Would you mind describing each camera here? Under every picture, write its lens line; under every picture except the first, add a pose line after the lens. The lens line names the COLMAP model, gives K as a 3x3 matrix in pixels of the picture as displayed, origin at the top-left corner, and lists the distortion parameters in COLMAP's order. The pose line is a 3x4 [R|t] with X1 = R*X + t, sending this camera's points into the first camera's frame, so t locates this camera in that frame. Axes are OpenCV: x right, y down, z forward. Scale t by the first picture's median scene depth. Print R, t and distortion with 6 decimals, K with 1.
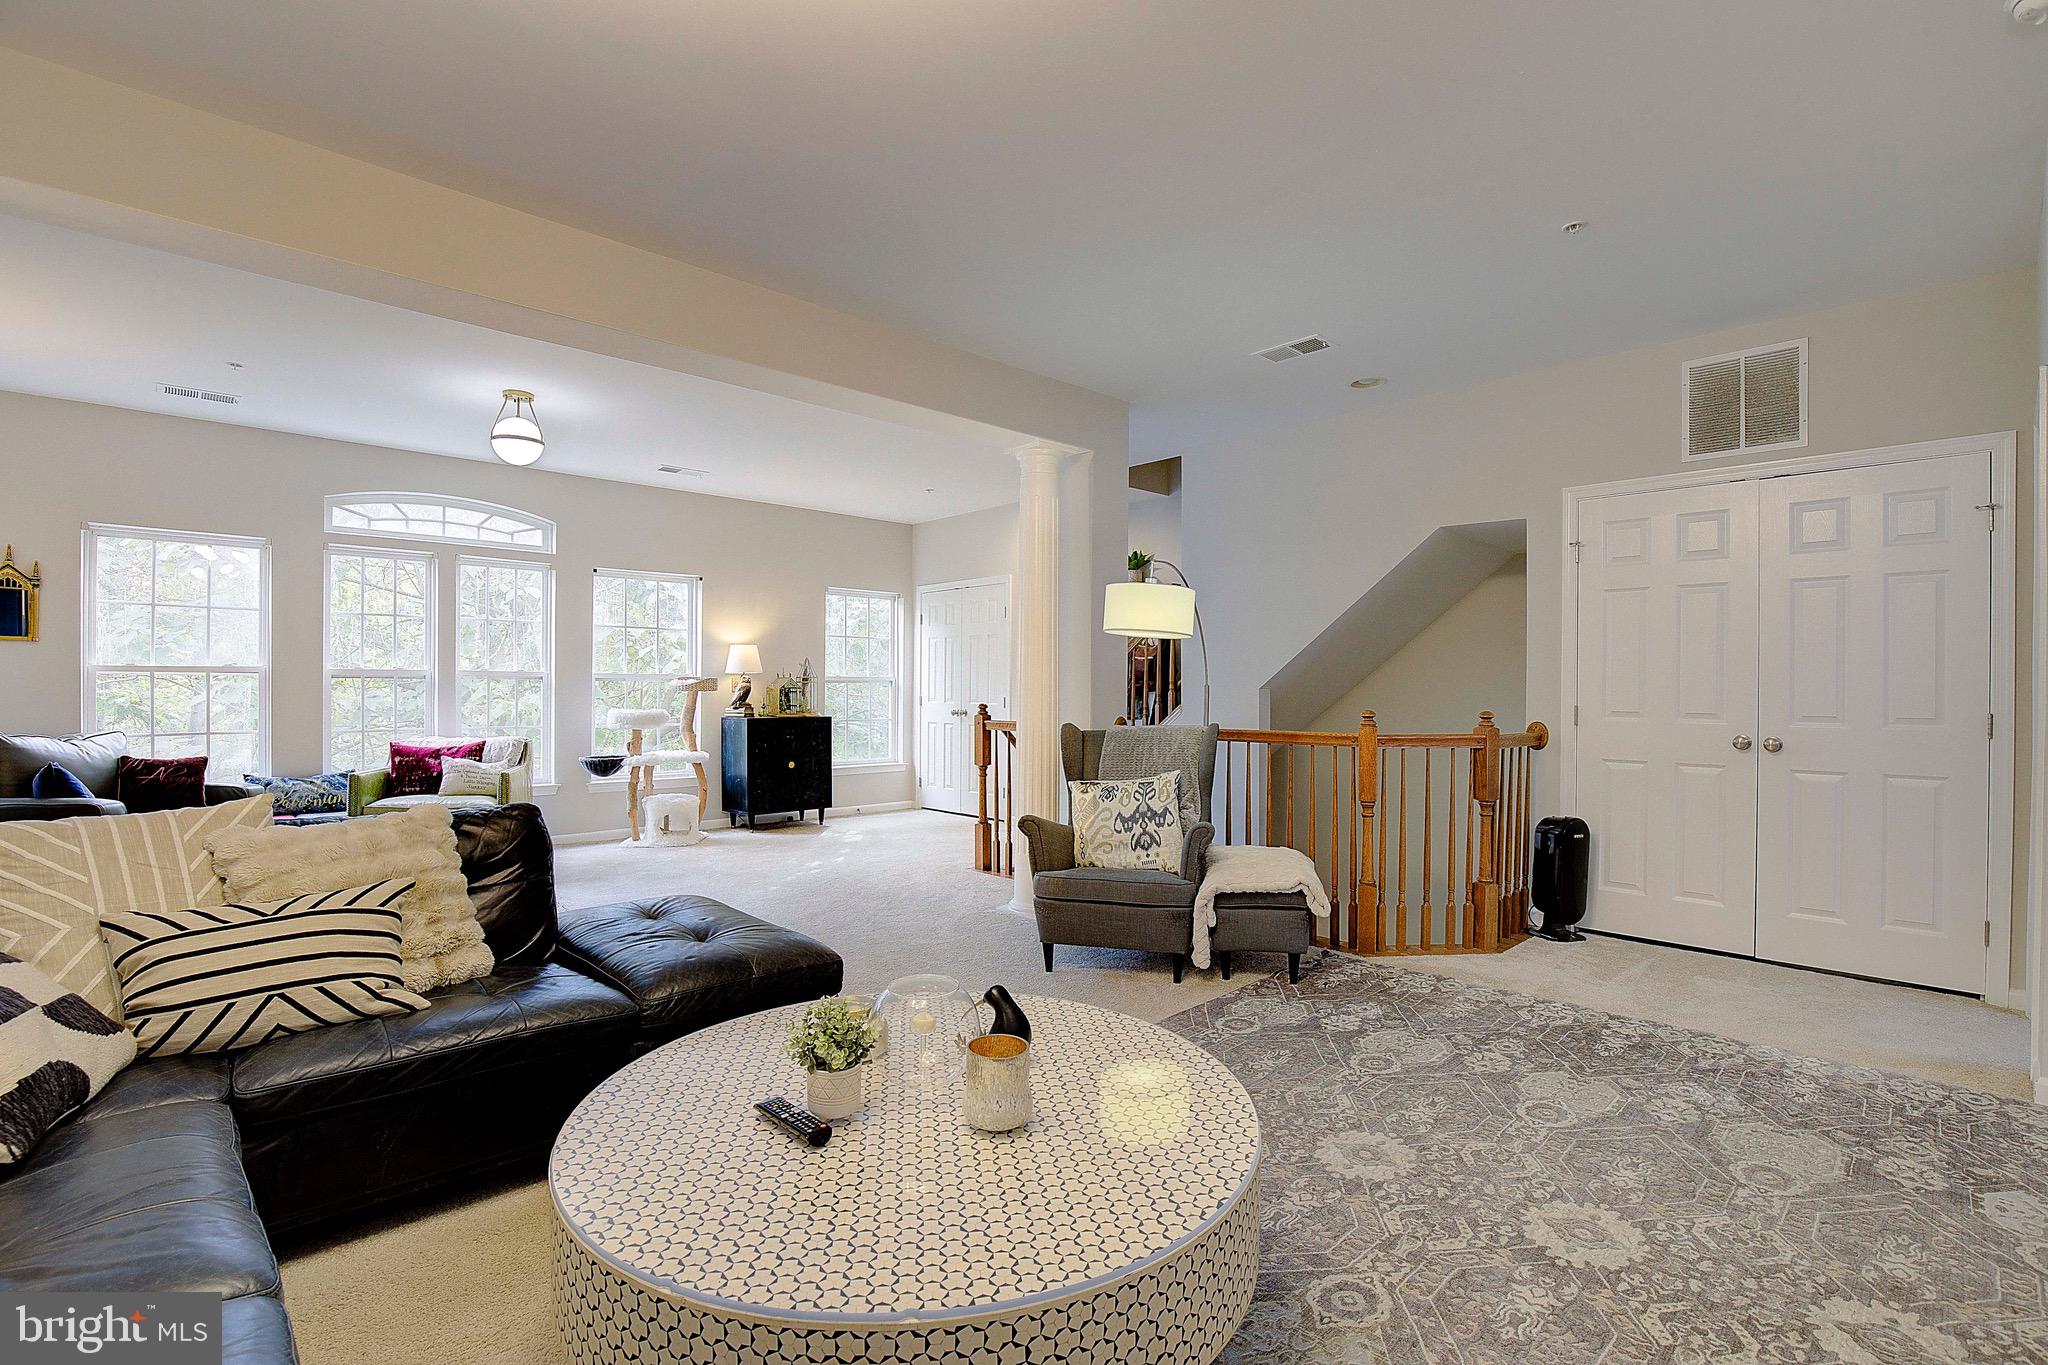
lens RADIAL K [[948.0, 0, 1023.6], [0, 948.0, 694.8], [0, 0, 1]] dist [-0.033085, 0.007647]
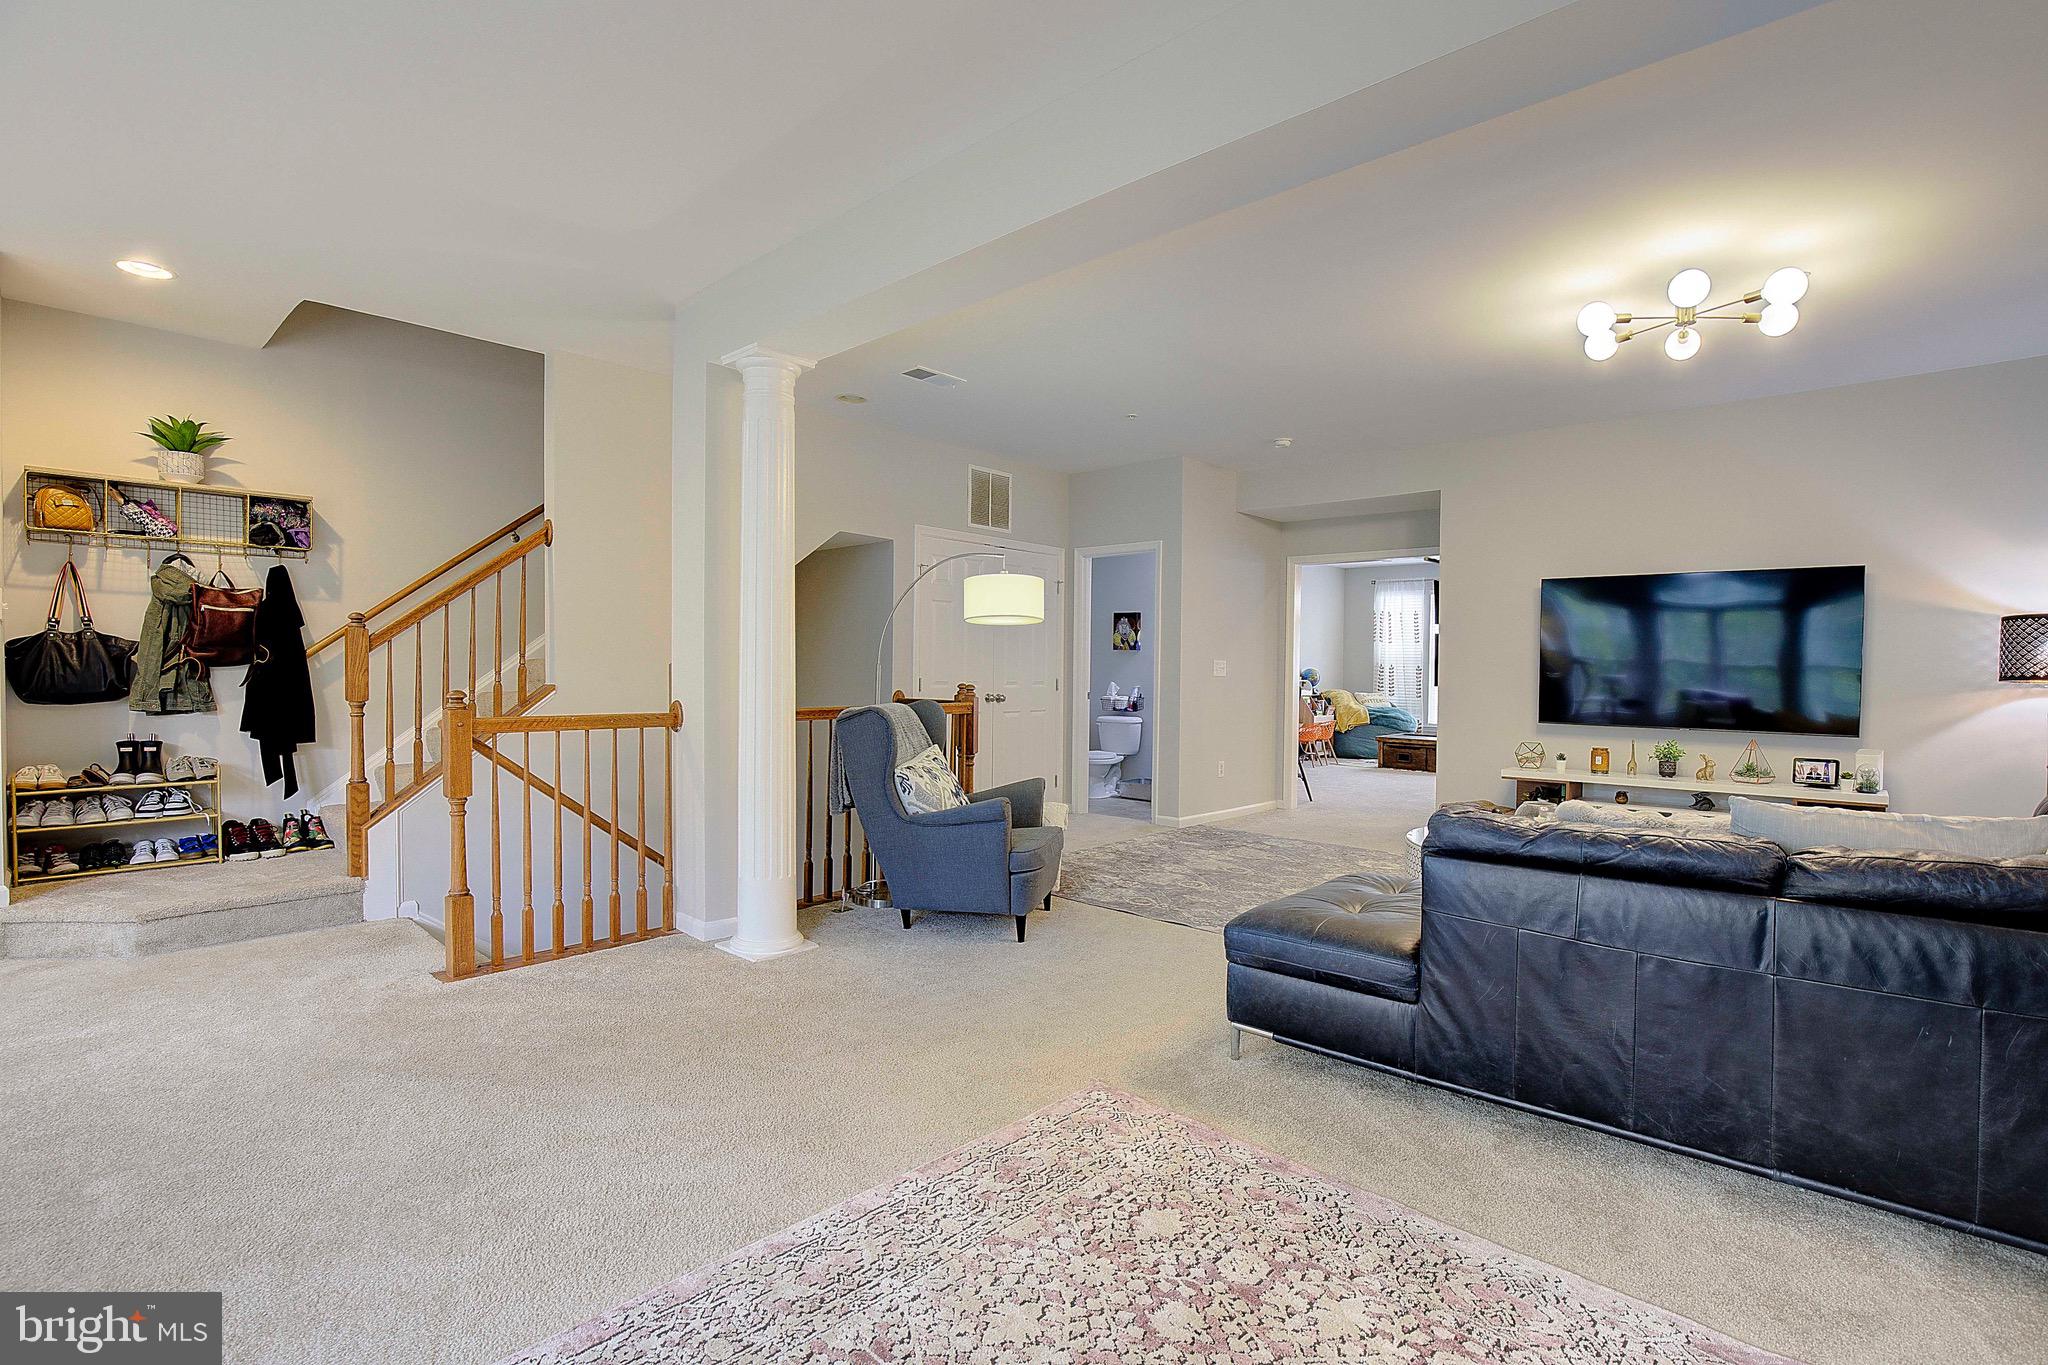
lens RADIAL K [[948.0, 0, 1076.1], [0, 948.0, 675.6], [0, 0, 1]] dist [-0.033085, 0.007647]
pose [[-0.107906, -0.015101, 0.994046, -0.625416], [-0.005878, 0.999877, 0.014552, -0.010567], [-0.994144, -0.004273, -0.107982, 0.654416]]
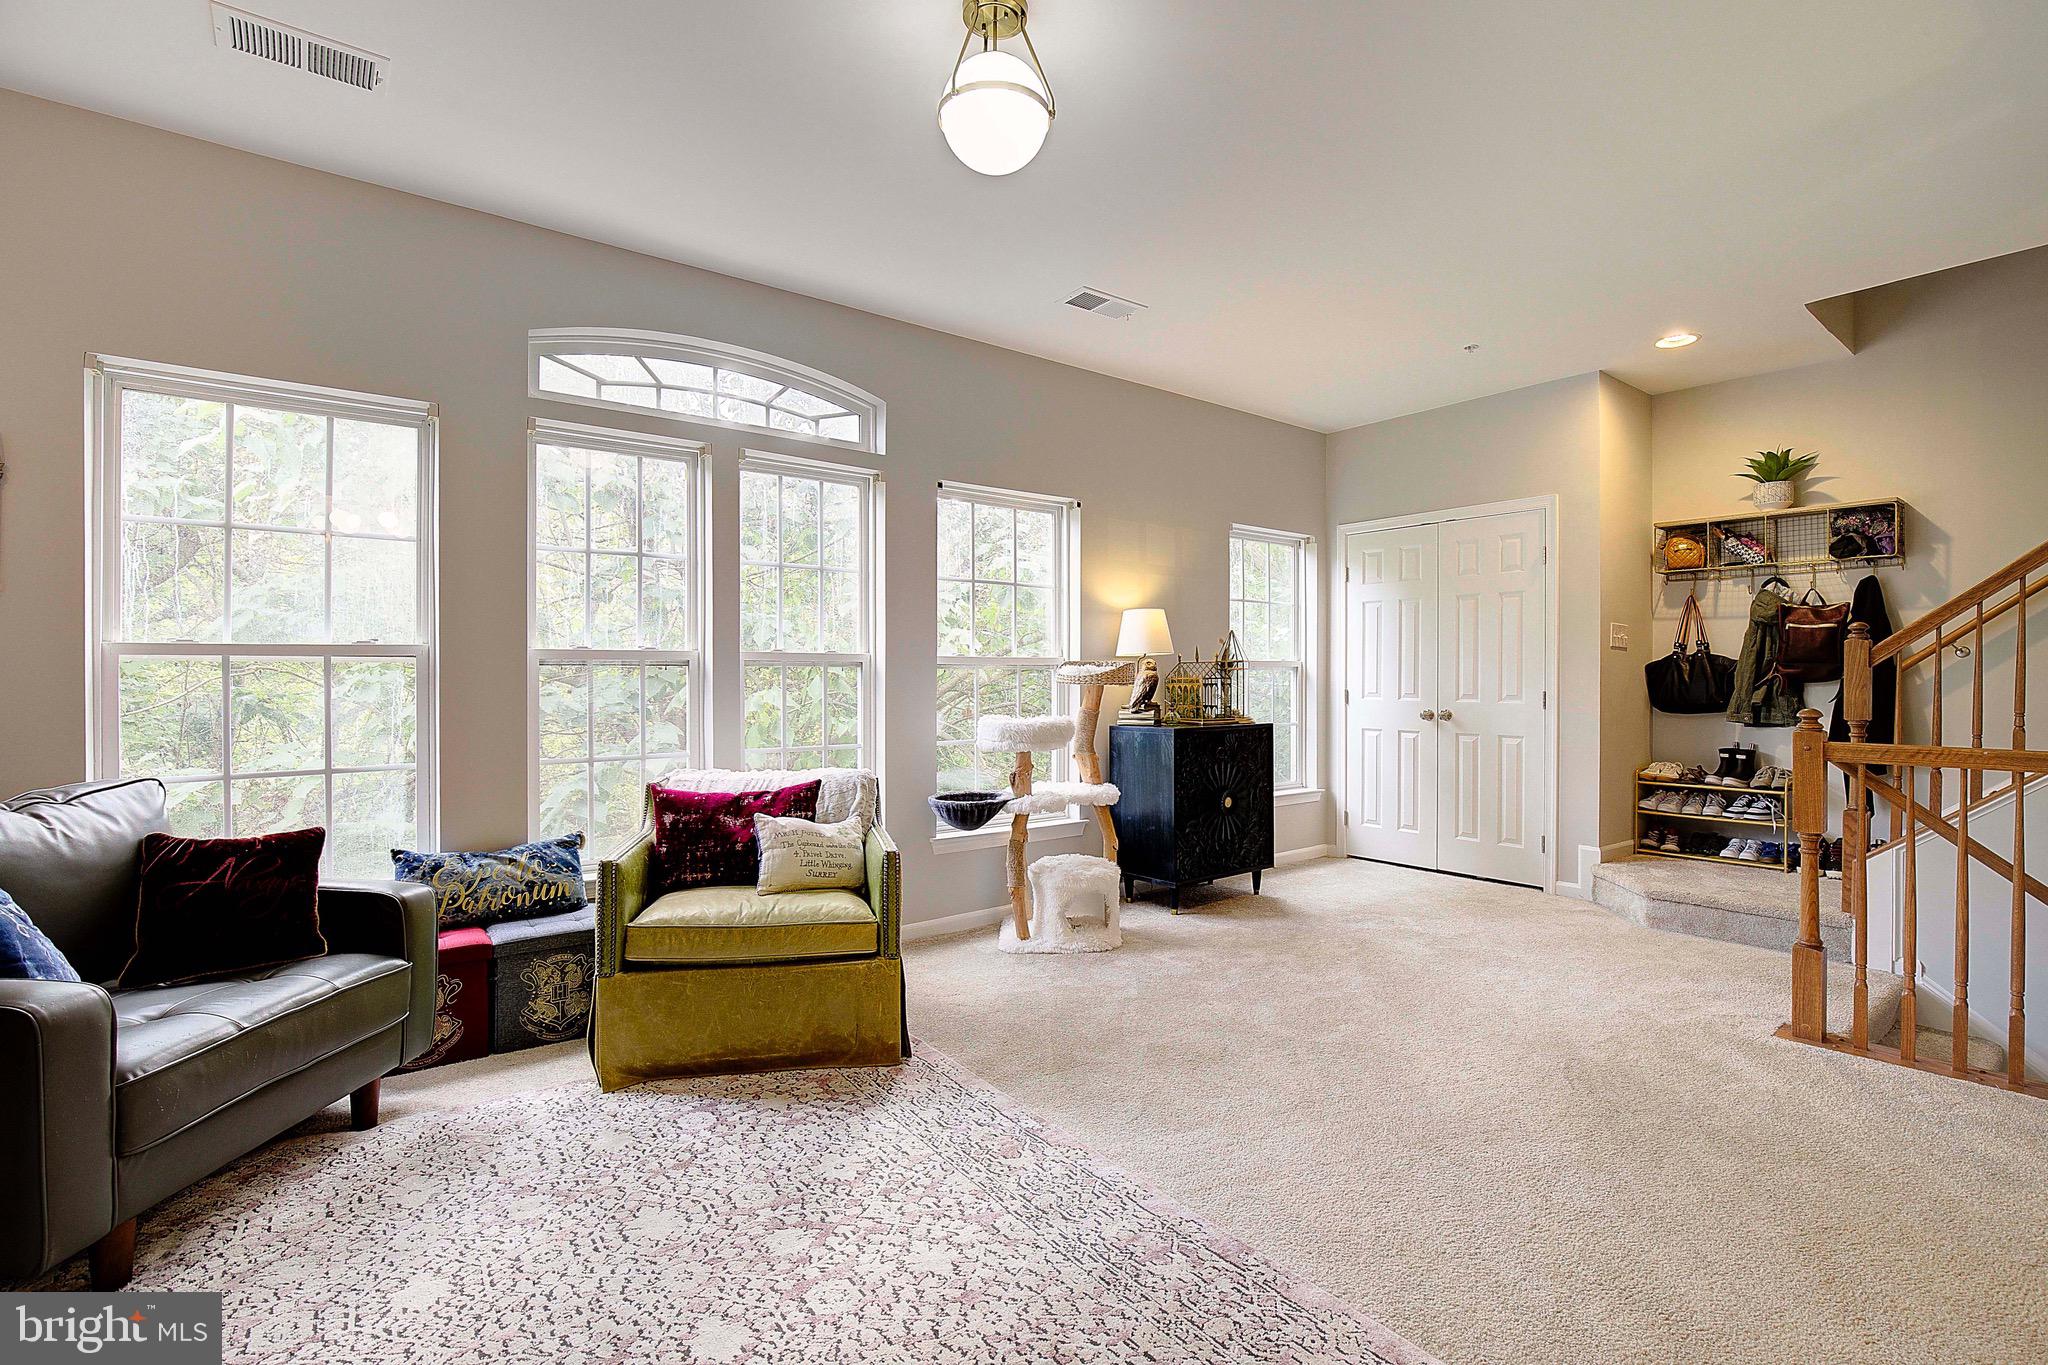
lens RADIAL K [[948.0, 0, 1033.5], [0, 948.0, 685.7], [0, 0, 1]] dist [-0.033085, 0.007647]
pose [[0.996533, -0.004774, -0.083062, -0.382268], [0.004986, 0.999985, 0.002350, -0.005255], [0.083050, -0.002756, 0.996542, 0.444648]]
